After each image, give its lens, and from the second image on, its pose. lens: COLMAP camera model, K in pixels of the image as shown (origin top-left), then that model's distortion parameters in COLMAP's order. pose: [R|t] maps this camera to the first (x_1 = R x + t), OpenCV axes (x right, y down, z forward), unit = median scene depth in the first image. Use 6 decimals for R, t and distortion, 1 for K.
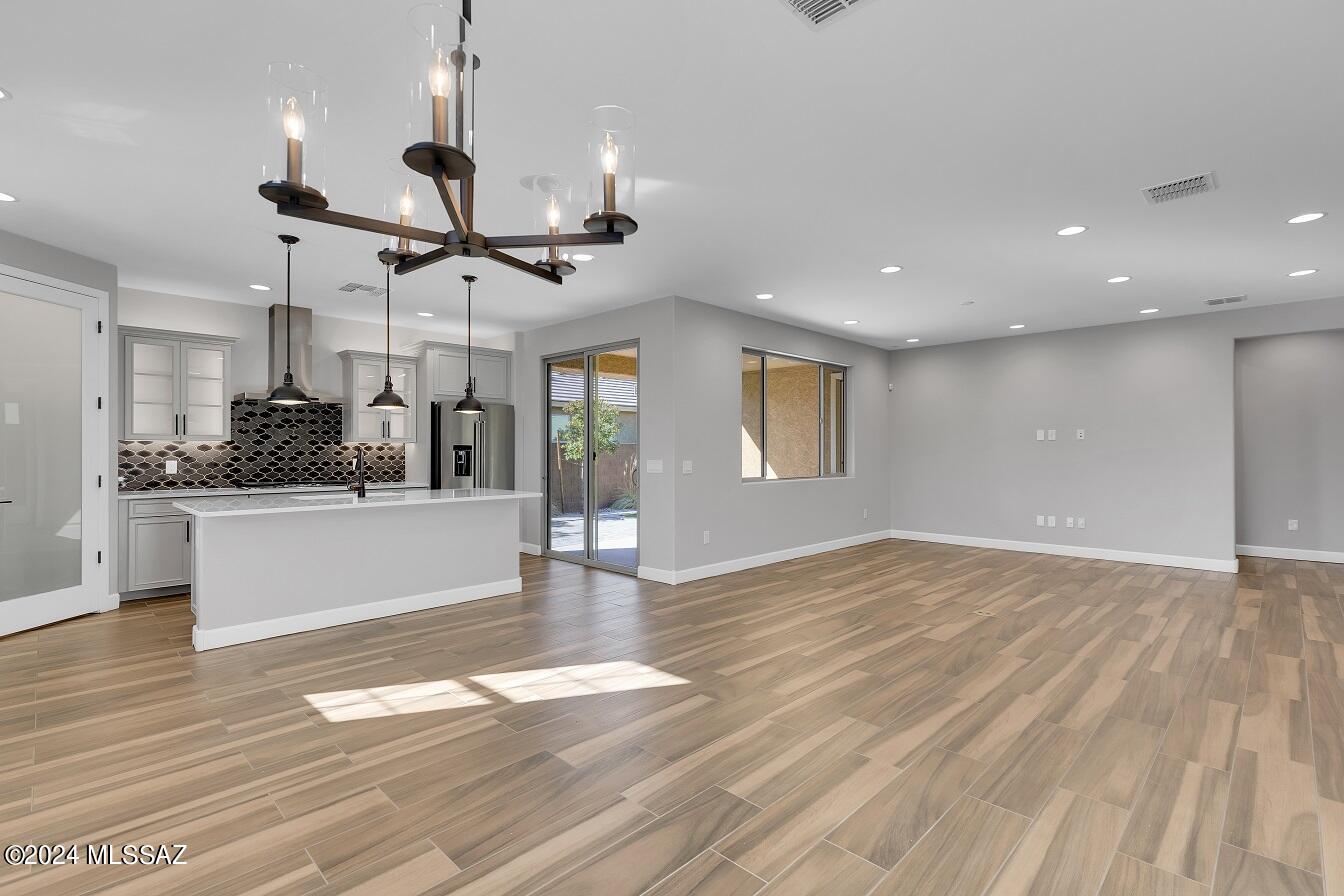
lens RADIAL K [[621.6, 0, 683.0], [0, 621.6, 450.2], [0, 0, 1]] dist [0.008432, -0.000604]
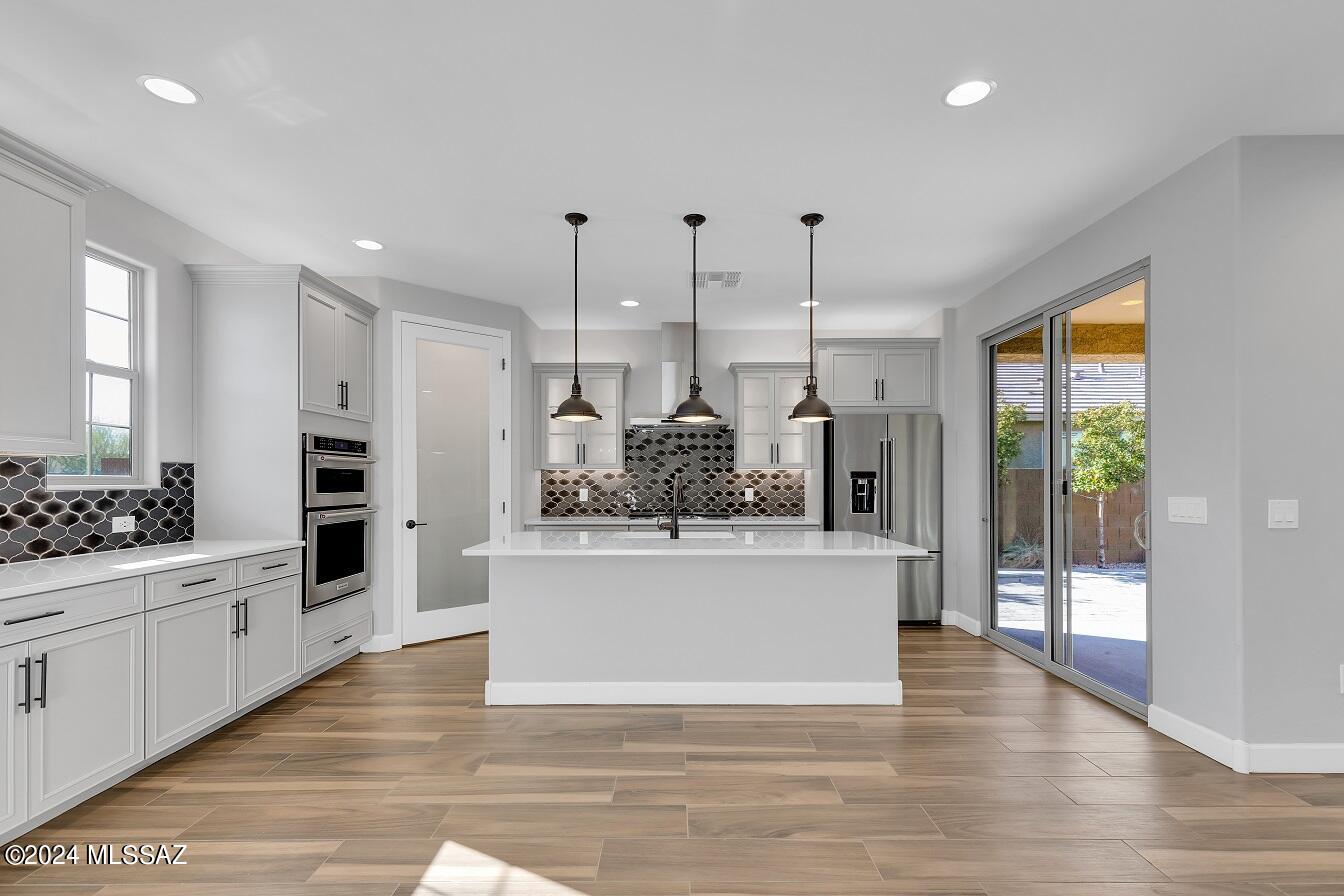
lens RADIAL K [[614.1, 0, 675.2], [0, 614.1, 475.9], [0, 0, 1]] dist [0.007885, -0.000116]
pose [[0.691690, -0.006772, -0.722163, 0.027406], [0.001941, 0.999970, -0.007518, 0.003184], [0.722192, 0.003798, 0.691682, 0.391801]]
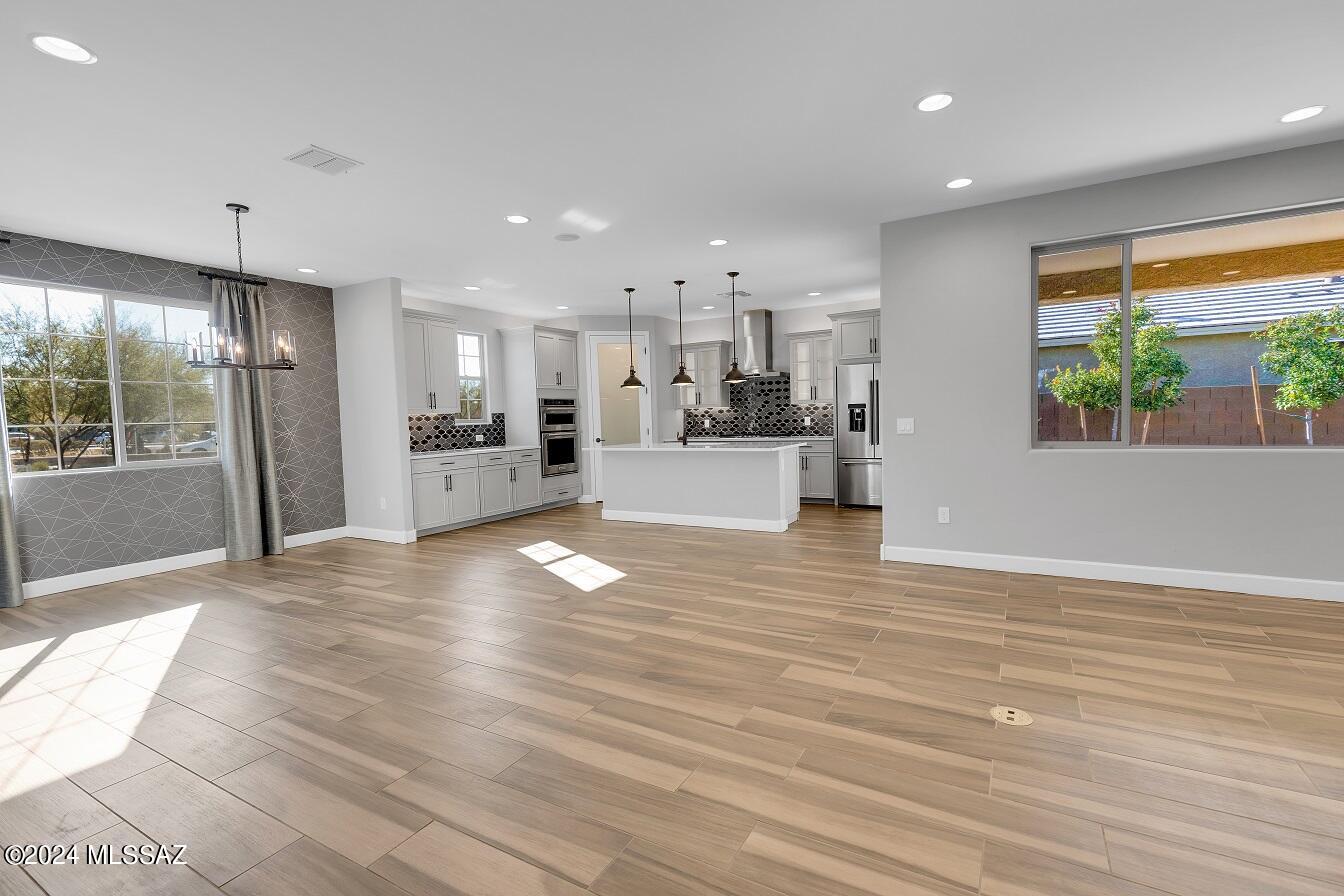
lens RADIAL K [[621.6, 0, 683.0], [0, 621.6, 450.2], [0, 0, 1]] dist [0.008432, -0.000604]
pose [[0.235743, 0.045555, -0.970747, 0.770851], [0.031006, 0.998040, 0.054366, 0.005655], [0.971321, -0.042915, 0.233868, 0.532059]]
